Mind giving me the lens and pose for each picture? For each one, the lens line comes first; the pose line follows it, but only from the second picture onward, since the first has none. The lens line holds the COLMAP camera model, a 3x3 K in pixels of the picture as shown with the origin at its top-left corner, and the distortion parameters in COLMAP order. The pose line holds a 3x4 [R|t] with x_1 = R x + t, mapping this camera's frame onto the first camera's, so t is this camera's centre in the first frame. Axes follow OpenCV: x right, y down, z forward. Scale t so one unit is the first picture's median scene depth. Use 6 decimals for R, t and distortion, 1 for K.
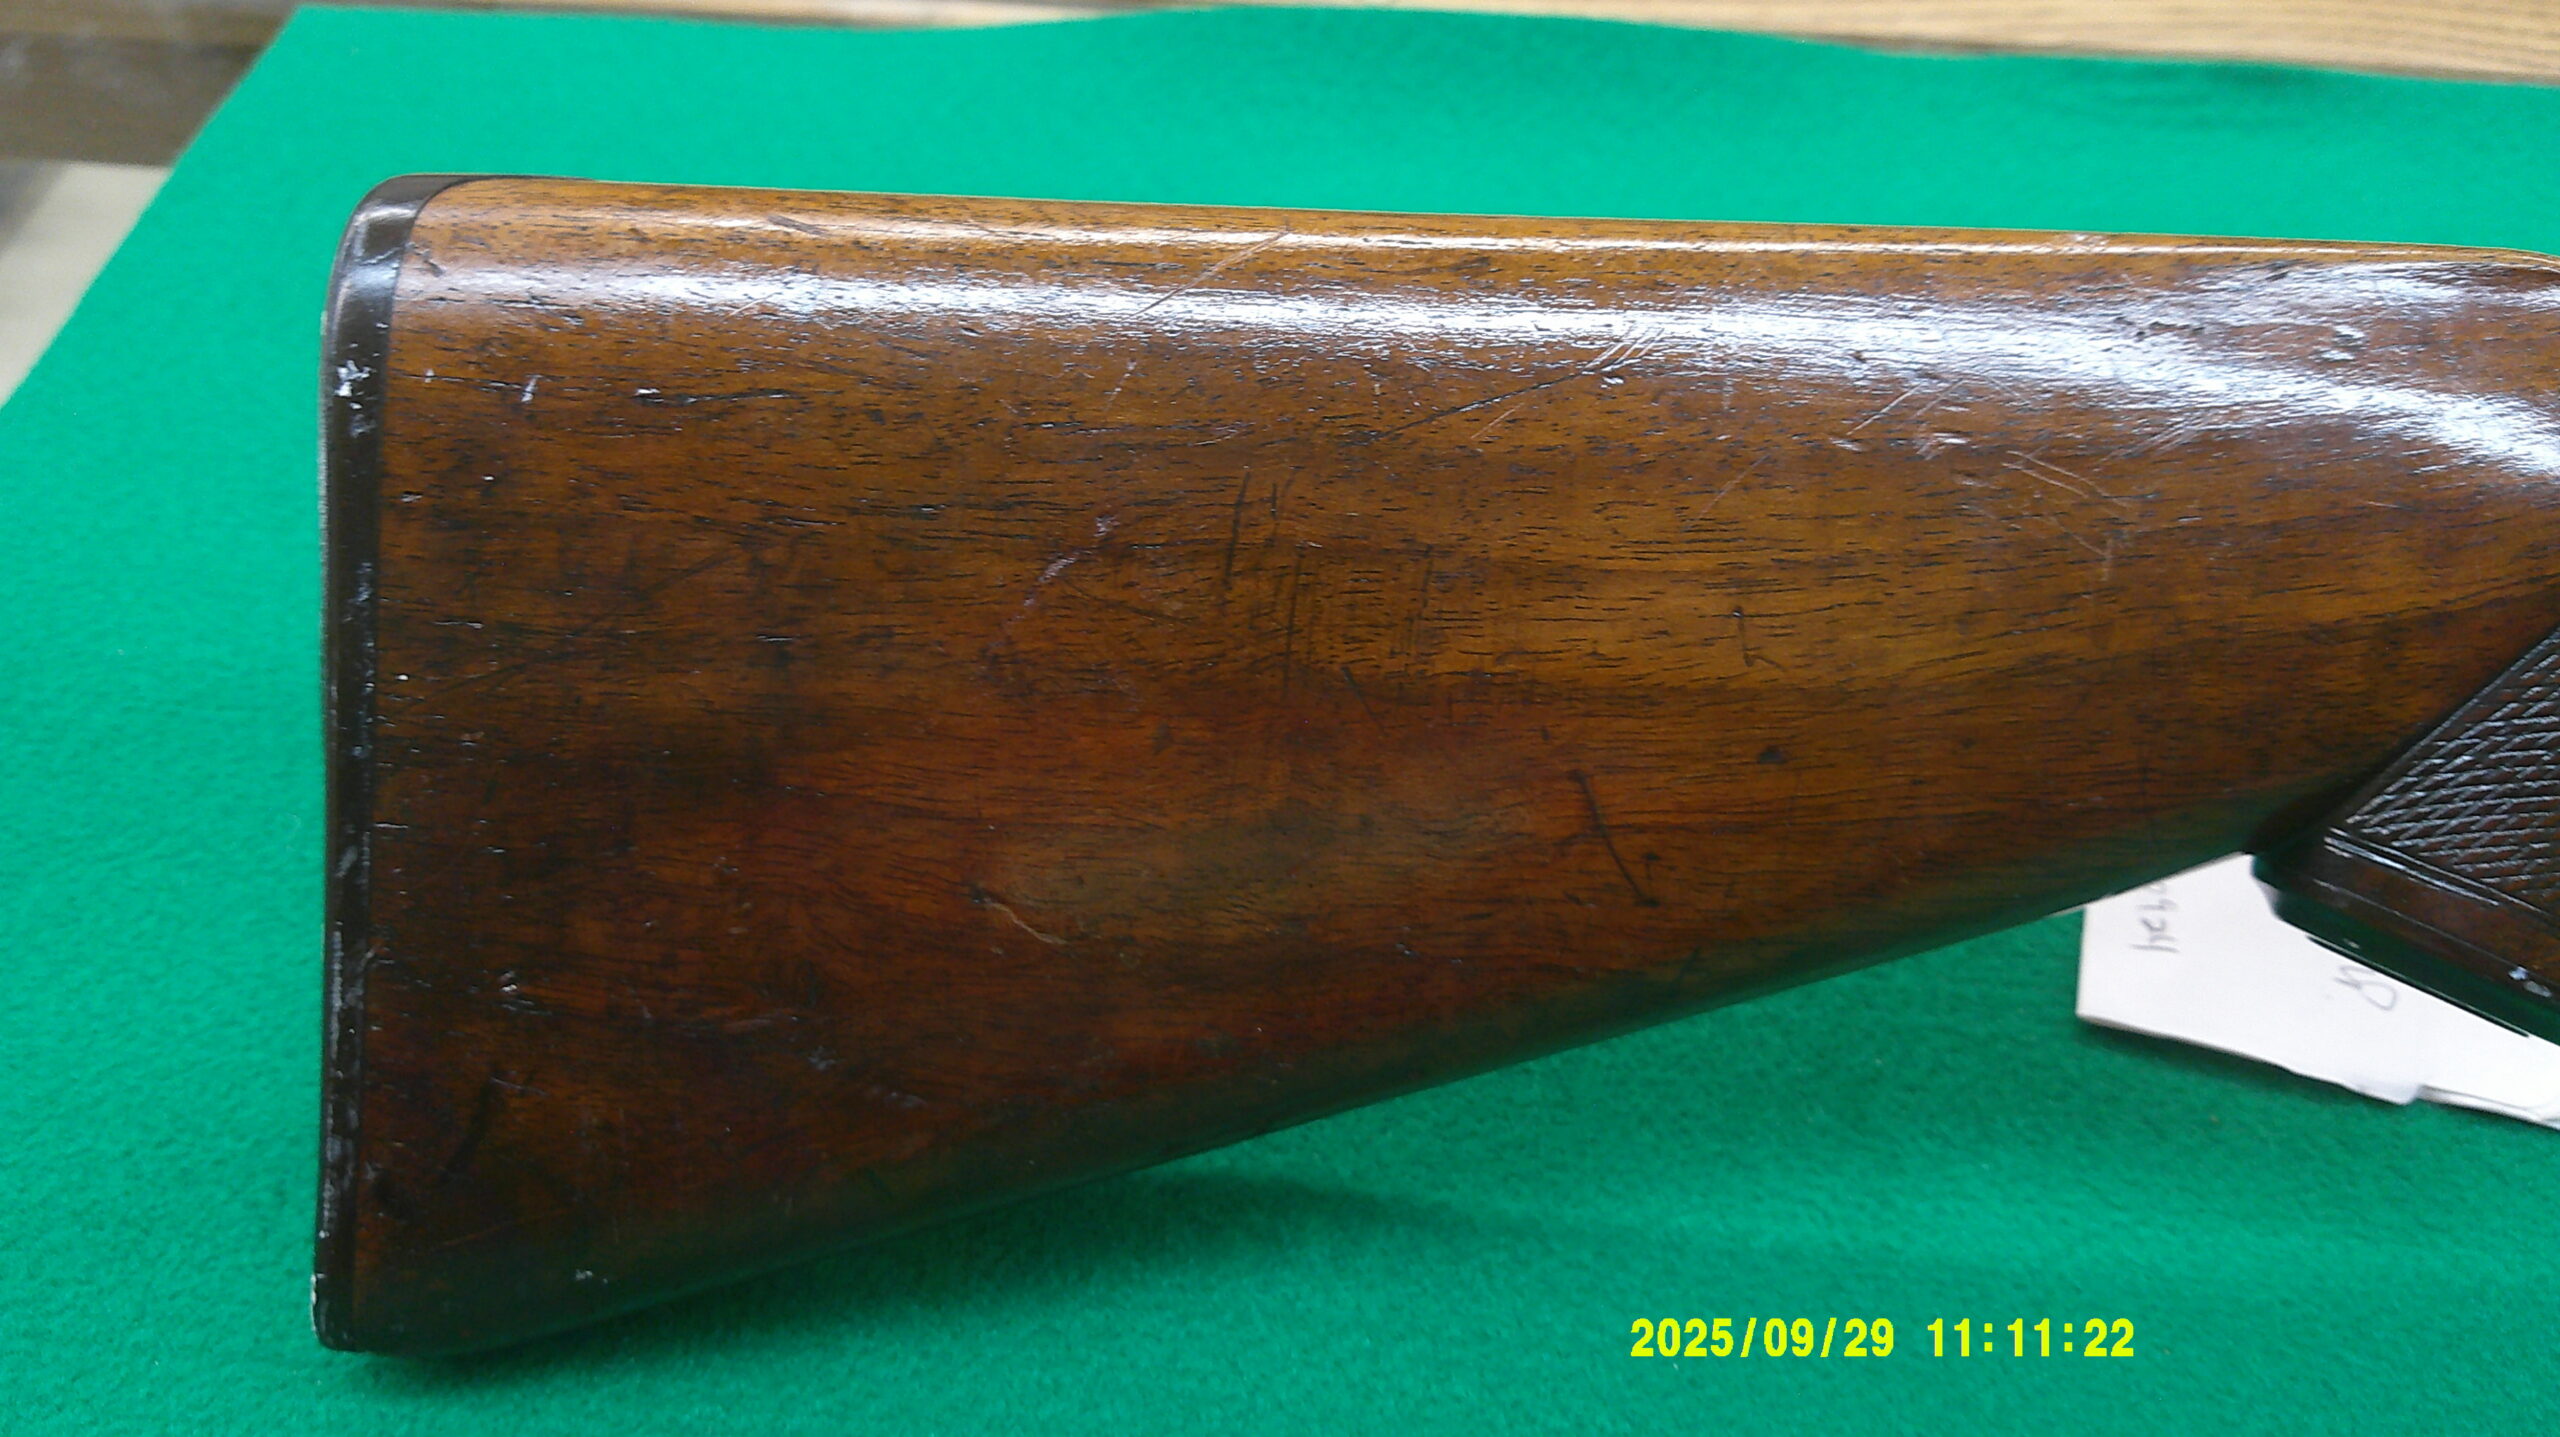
lens RADIAL K [[2118.0, 0, 1278.4], [0, 2118.0, 721.1], [0, 0, 1]] dist [0.027651, -0.019102]
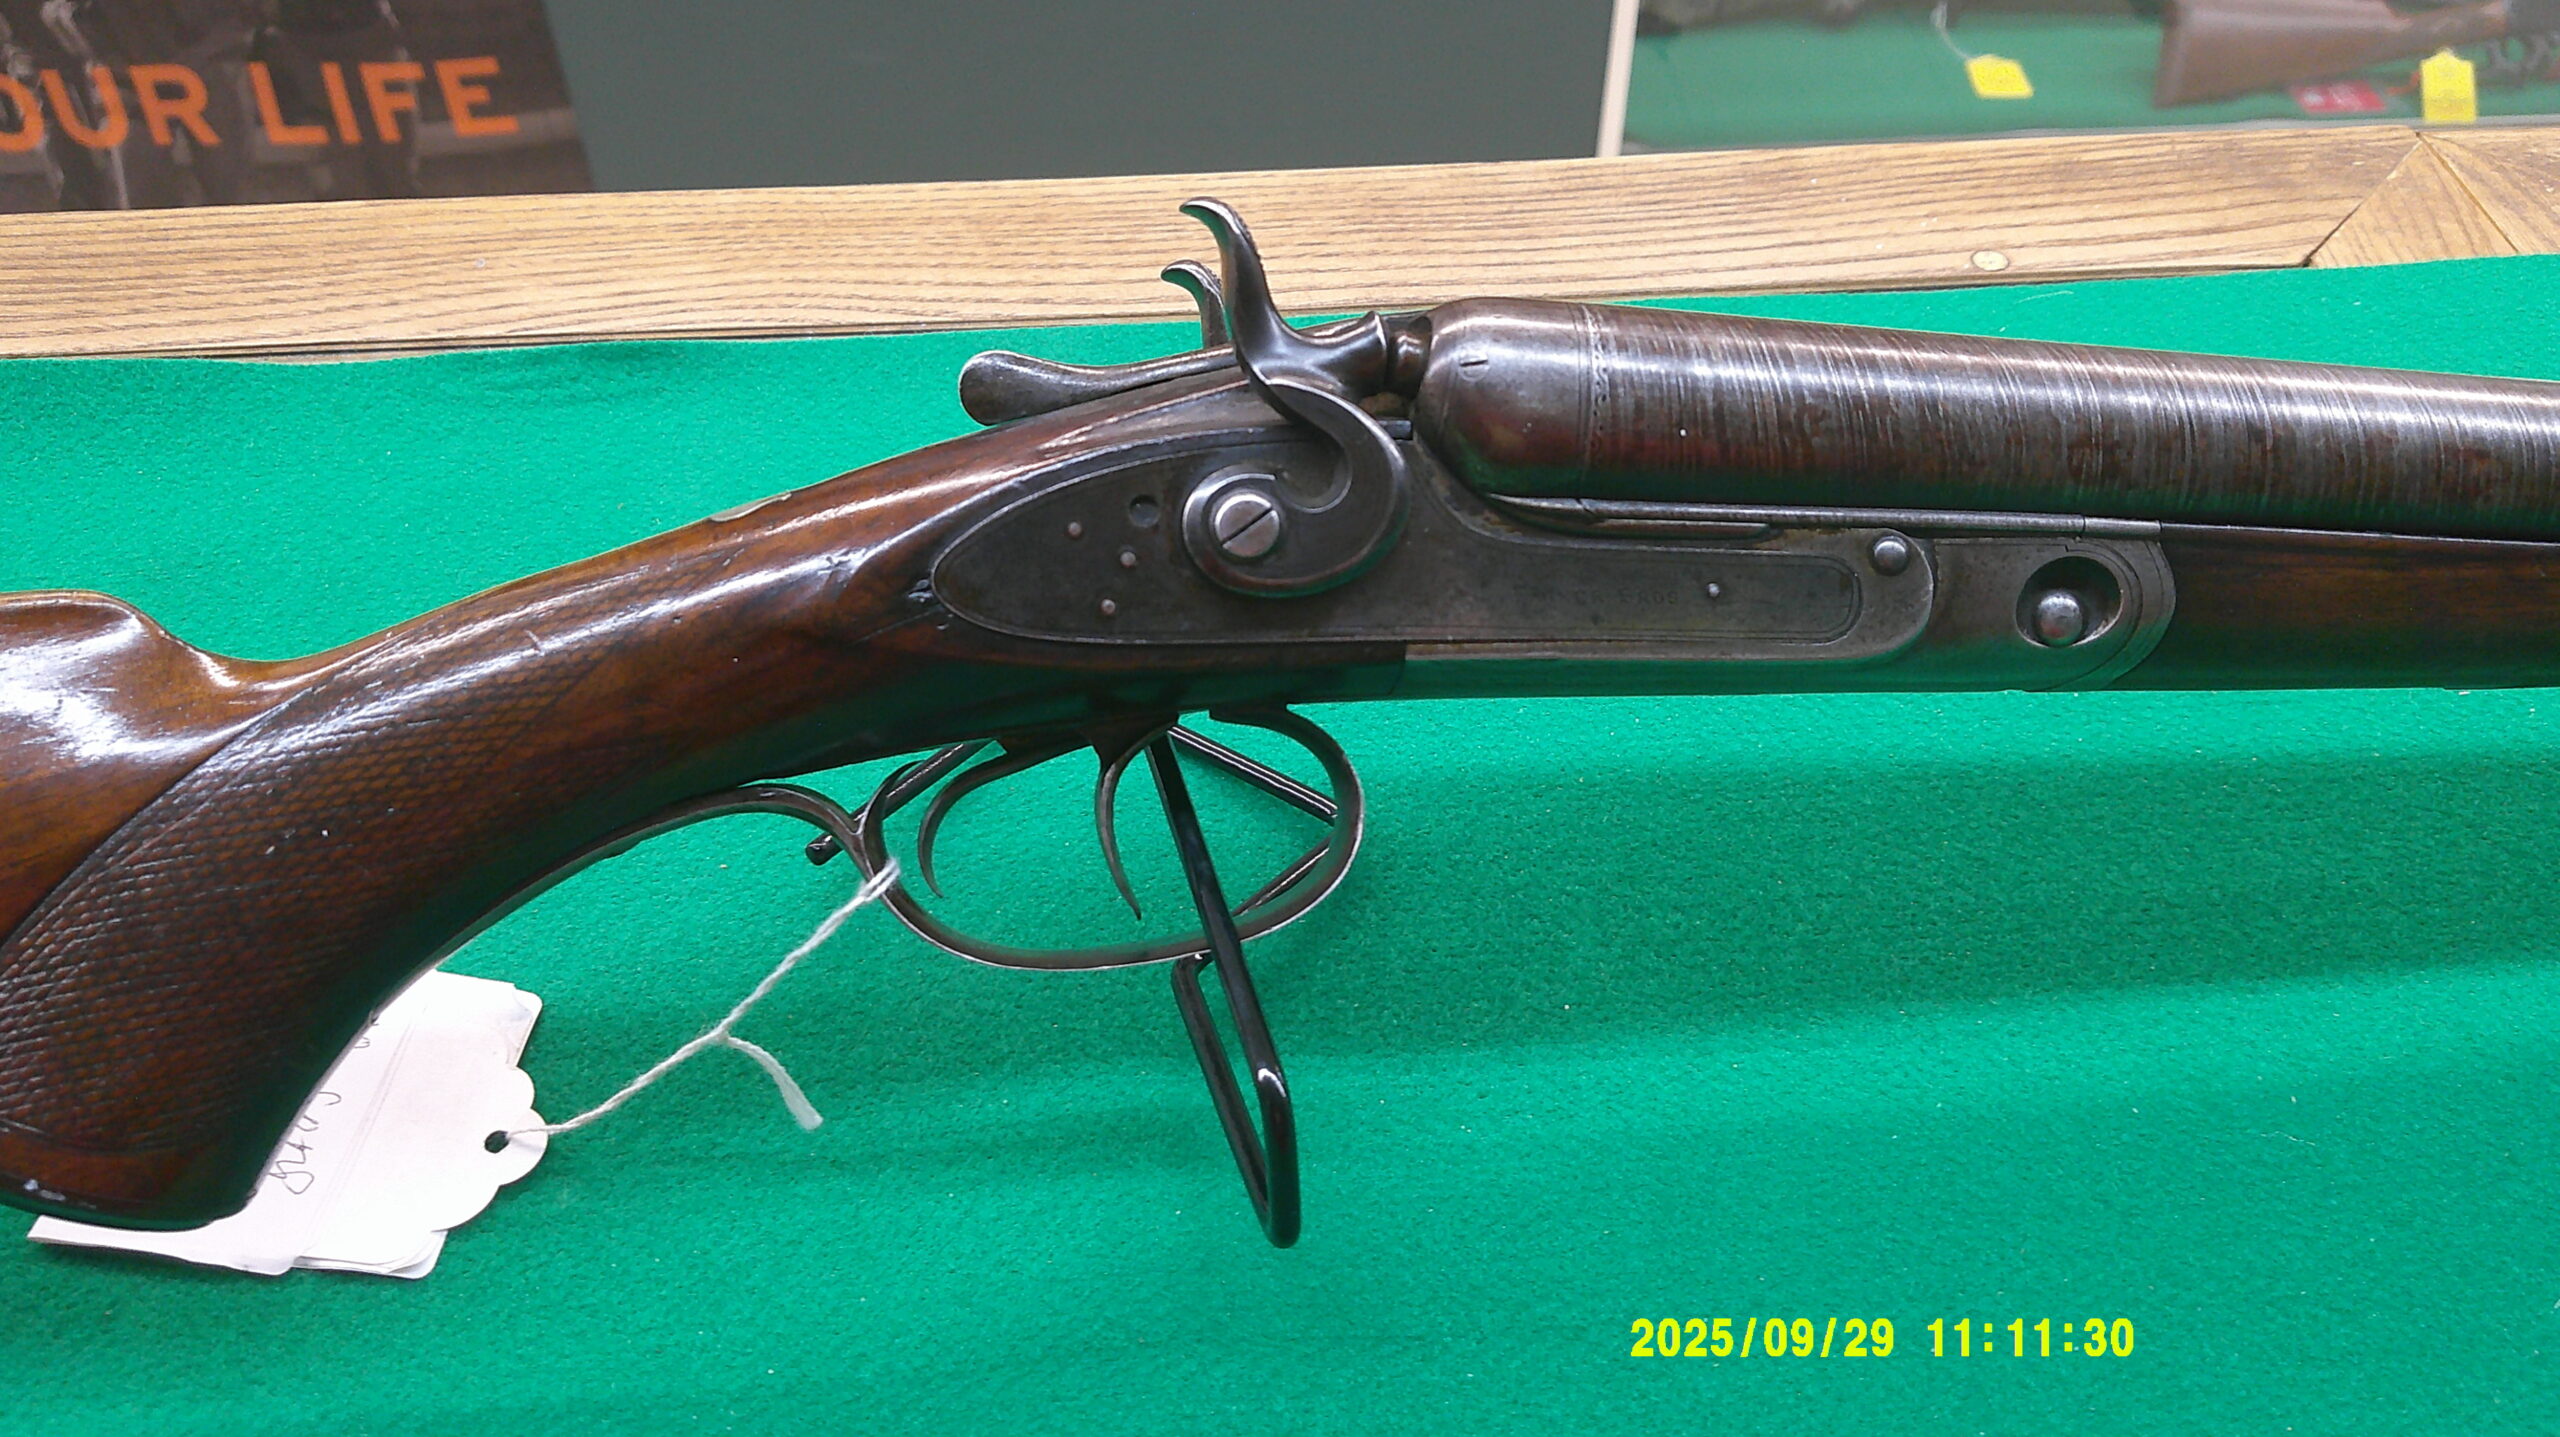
lens RADIAL K [[2118.0, 0, 1260.0], [0, 2118.0, 721.5], [0, 0, 1]] dist [0.027651, -0.019102]
pose [[0.987977, -0.119077, 0.098606, 1.188363], [0.125290, 0.990341, -0.059398, 0.015712], [-0.090580, 0.071038, 0.993352, -0.301652]]
